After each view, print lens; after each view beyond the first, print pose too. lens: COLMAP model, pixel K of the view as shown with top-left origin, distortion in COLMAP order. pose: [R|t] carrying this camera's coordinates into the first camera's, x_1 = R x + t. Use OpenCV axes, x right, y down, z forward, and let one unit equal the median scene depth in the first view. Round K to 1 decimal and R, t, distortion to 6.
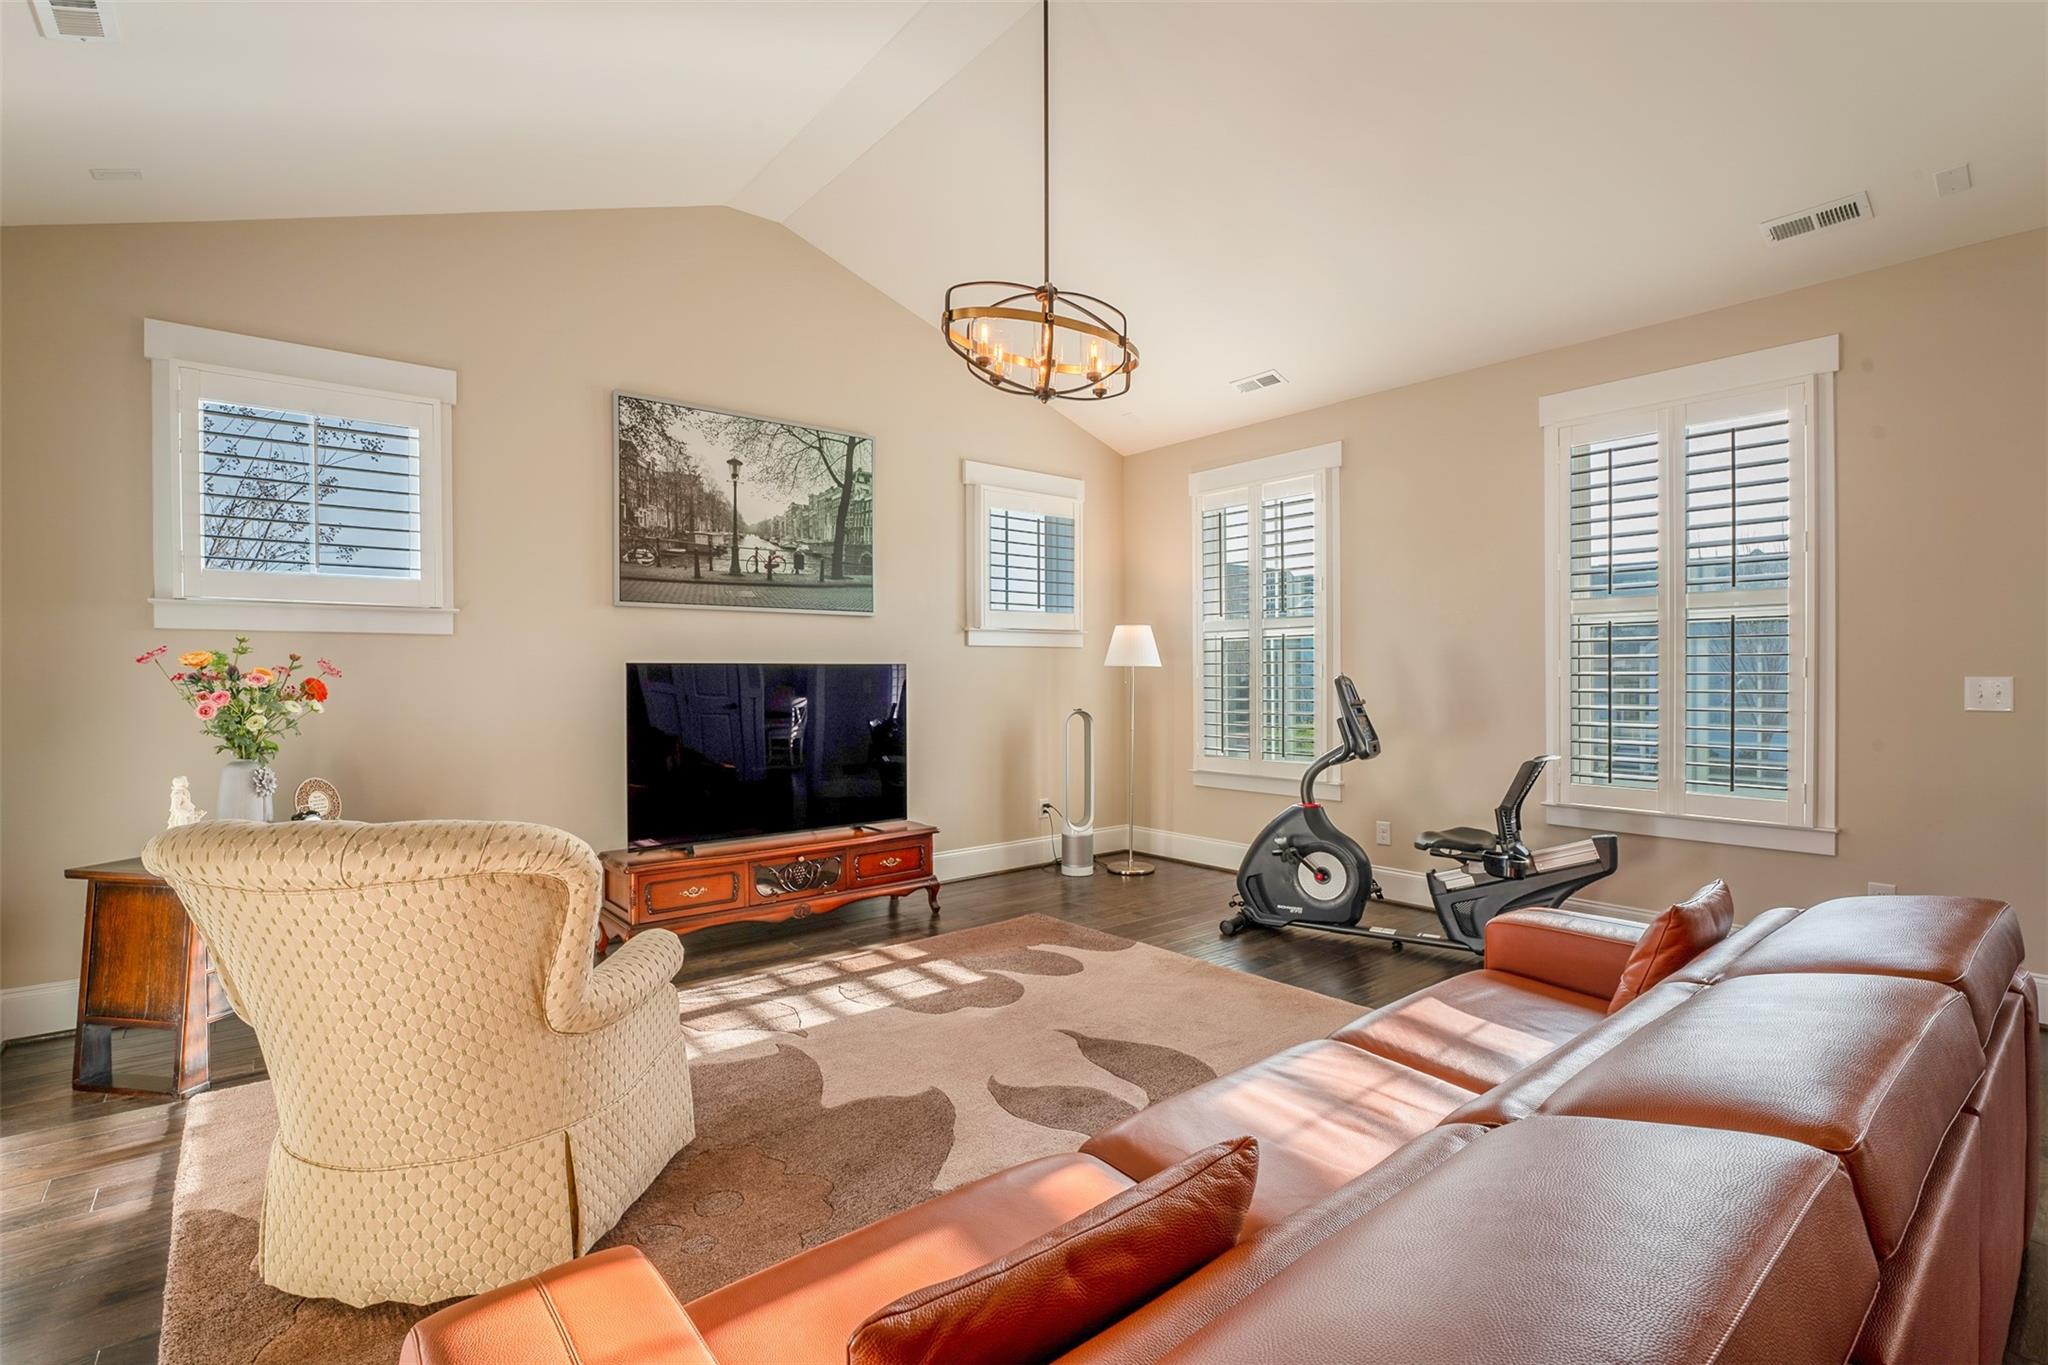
lens RADIAL K [[936.6, 0, 1017.1], [0, 936.6, 685.3], [0, 0, 1]] dist [-0.029424, 0.000093]
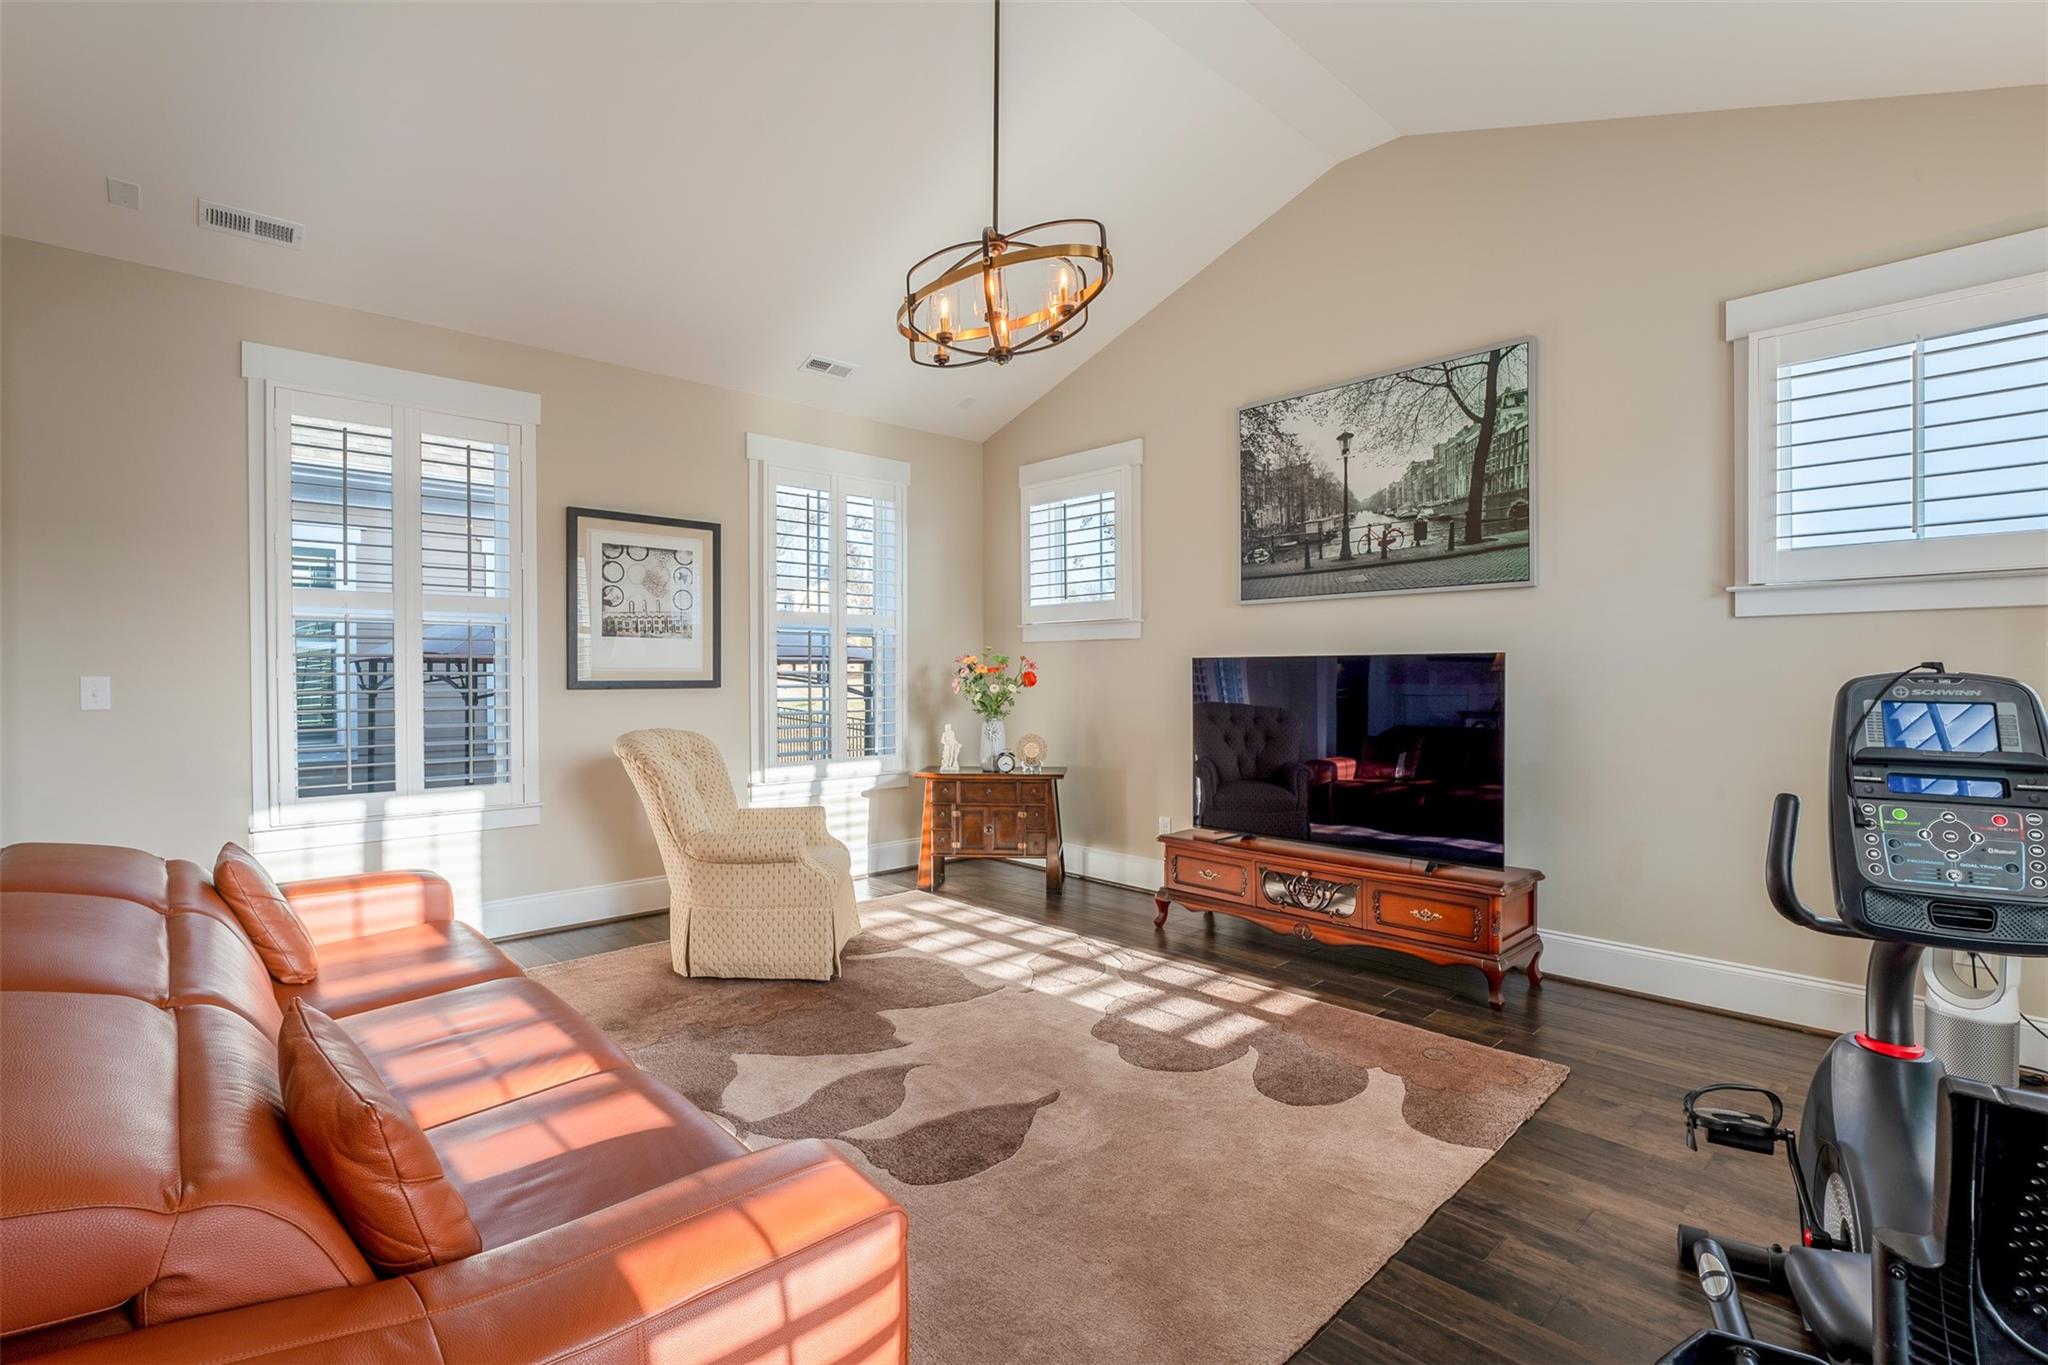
lens RADIAL K [[936.6, 0, 1017.1], [0, 936.6, 685.3], [0, 0, 1]] dist [-0.029424, 0.000093]
pose [[0.054790, 0.019024, -0.998317, 0.607455], [-0.005345, 0.999810, 0.018759, -0.009869], [0.998484, 0.004308, 0.054882, 0.636632]]
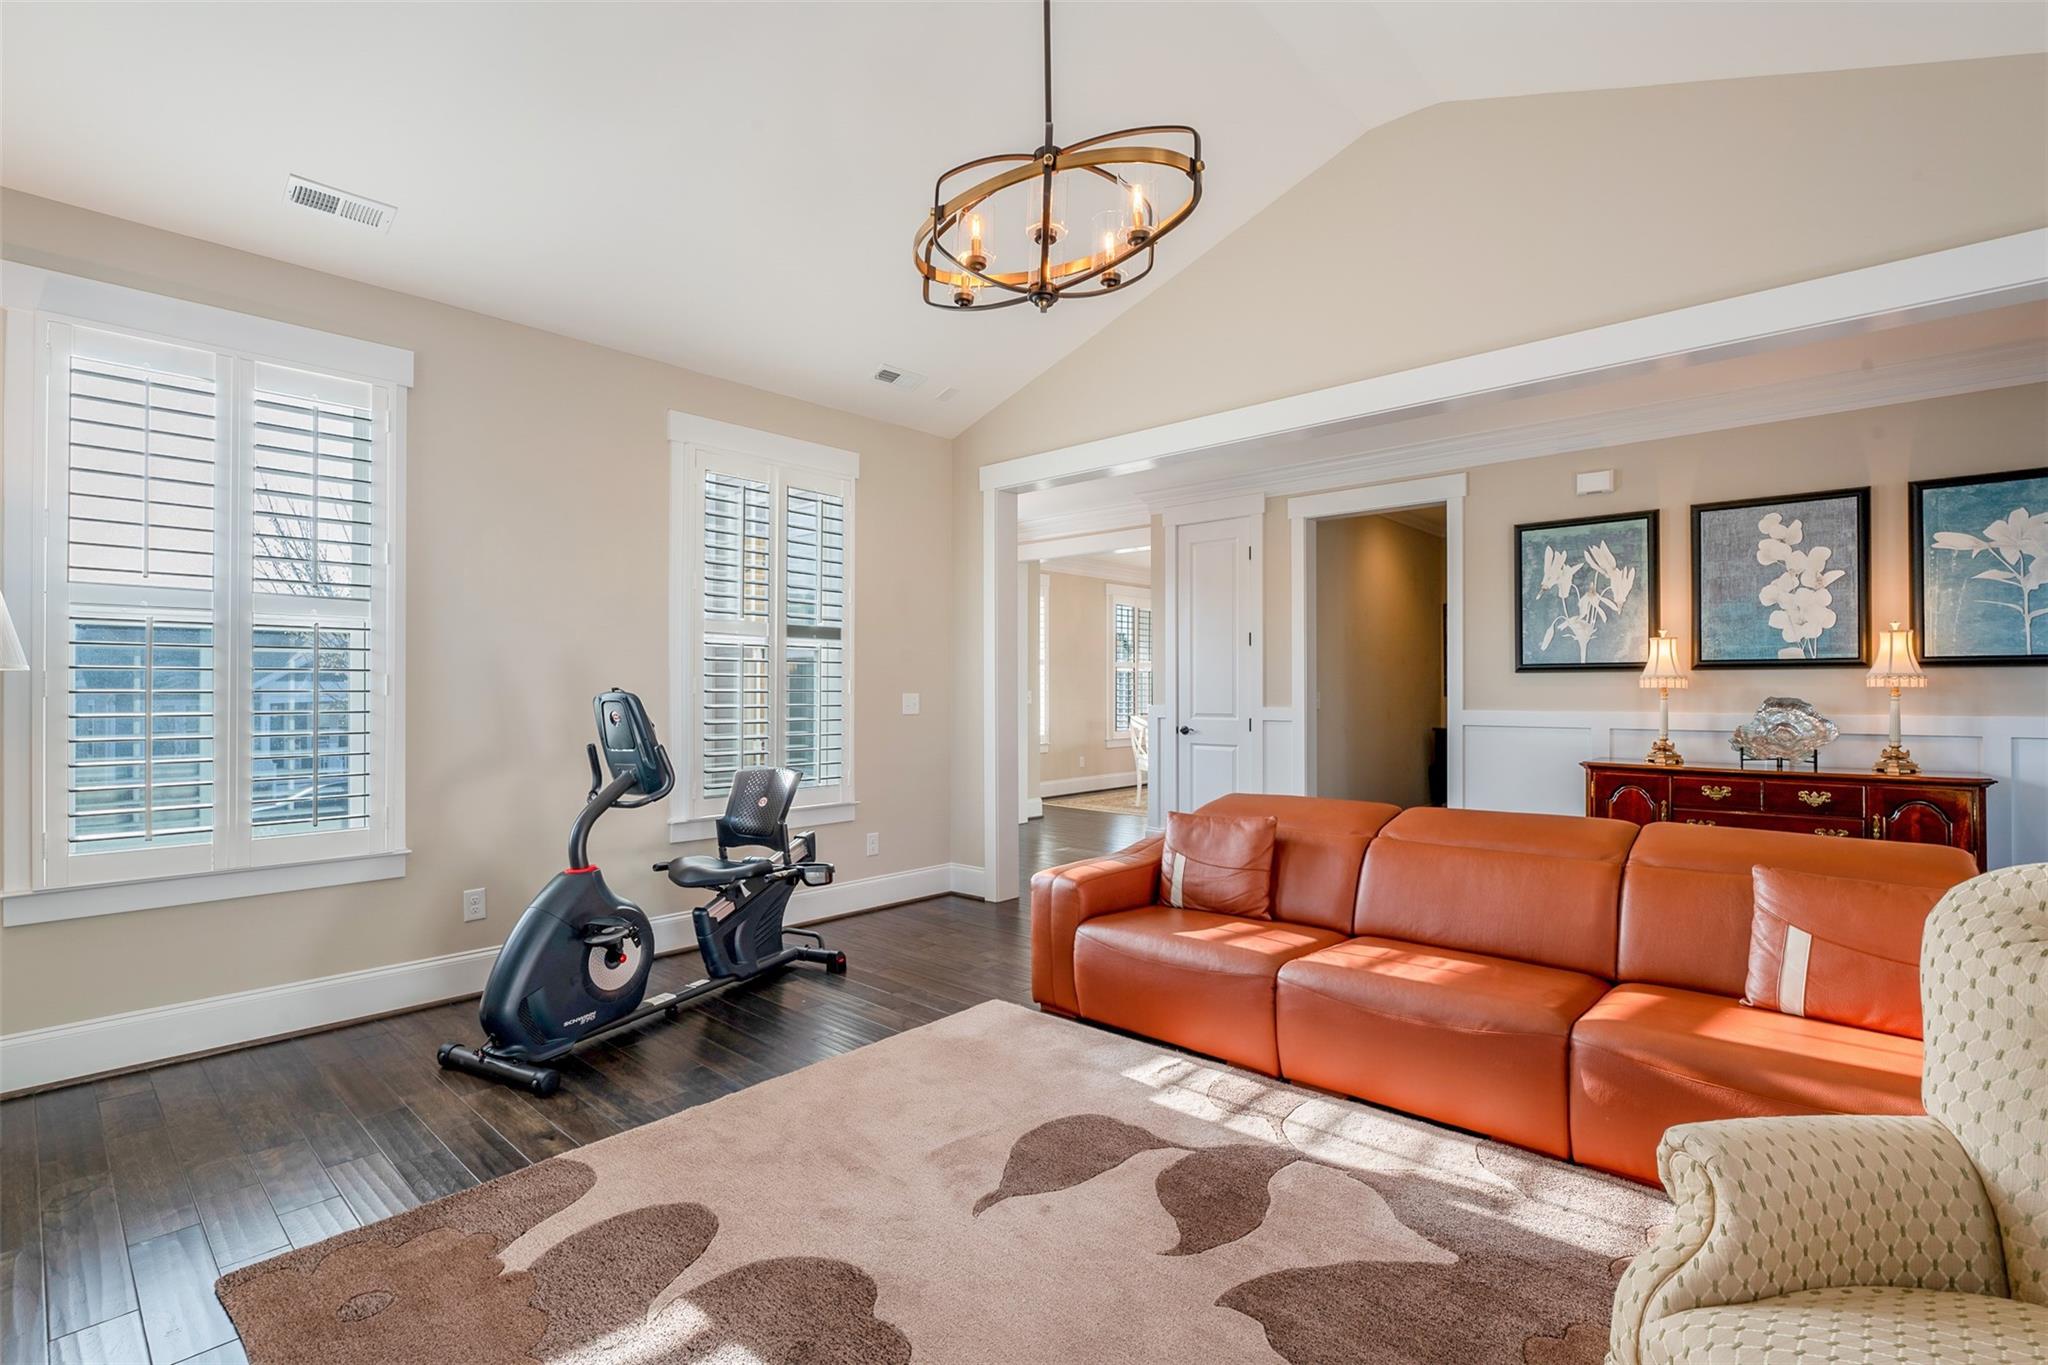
lens RADIAL K [[936.6, 0, 1017.1], [0, 936.6, 685.3], [0, 0, 1]] dist [-0.029424, 0.000093]
pose [[-0.145438, 0.010453, 0.989312, -0.435947], [0.010136, 0.999907, -0.009075, -0.004991], [-0.989315, 0.008708, -0.145531, 0.738652]]
